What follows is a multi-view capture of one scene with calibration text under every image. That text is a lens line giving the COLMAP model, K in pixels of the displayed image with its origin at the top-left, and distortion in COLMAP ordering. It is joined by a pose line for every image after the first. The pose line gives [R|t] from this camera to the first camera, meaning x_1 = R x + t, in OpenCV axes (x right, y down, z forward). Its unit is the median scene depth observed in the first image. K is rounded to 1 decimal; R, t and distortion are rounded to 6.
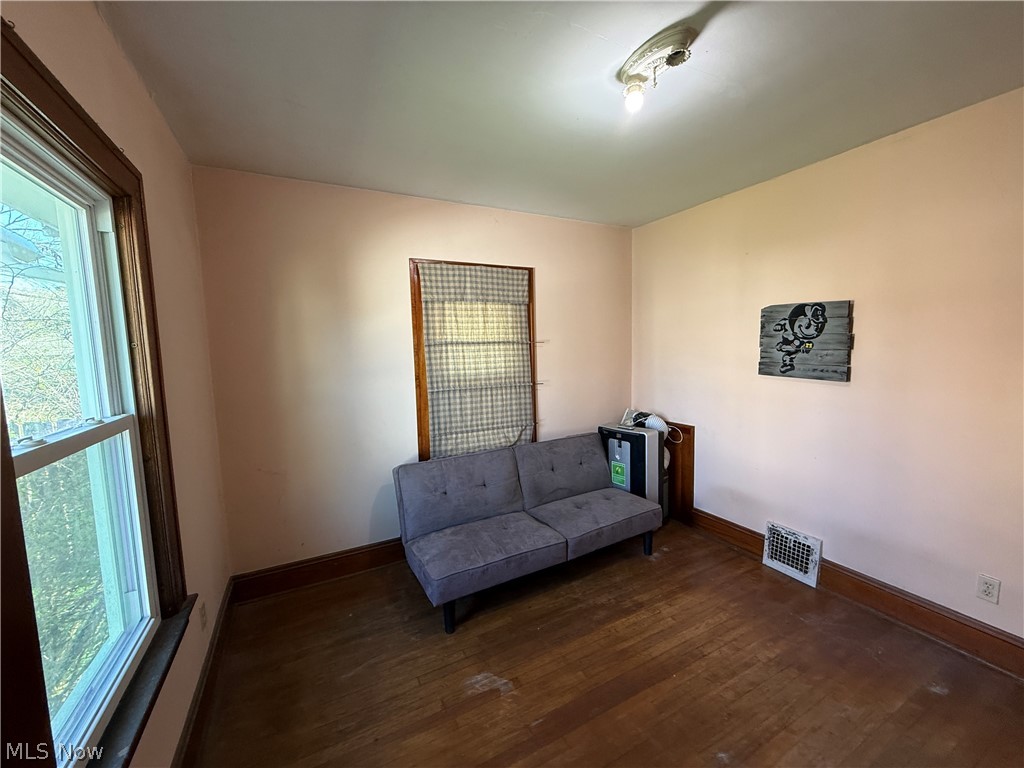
lens RADIAL K [[406.5, 0, 512.0], [0, 406.5, 384.0], [0, 0, 1]] dist [0.002048, -0.000522]
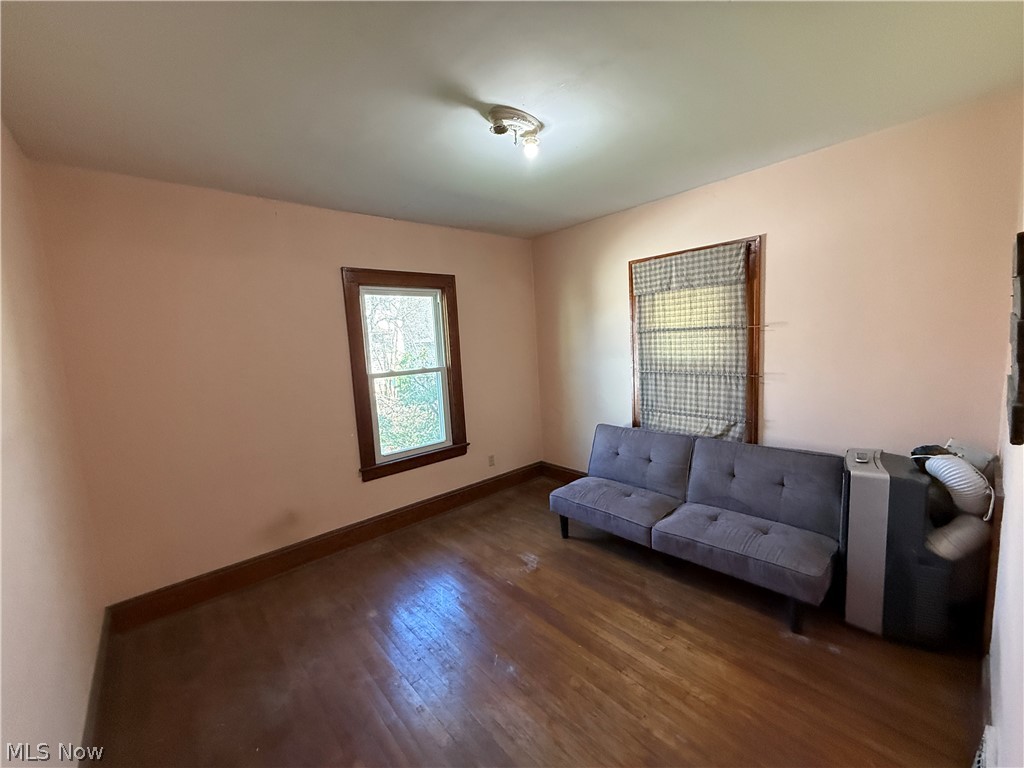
lens RADIAL K [[406.5, 0, 512.0], [0, 406.5, 384.0], [0, 0, 1]] dist [0.002048, -0.000522]
pose [[0.242266, 0.125897, -0.962007, 0.820067], [-0.039422, 0.992004, 0.119895, -0.070966], [0.969409, 0.008878, 0.245292, 0.336208]]
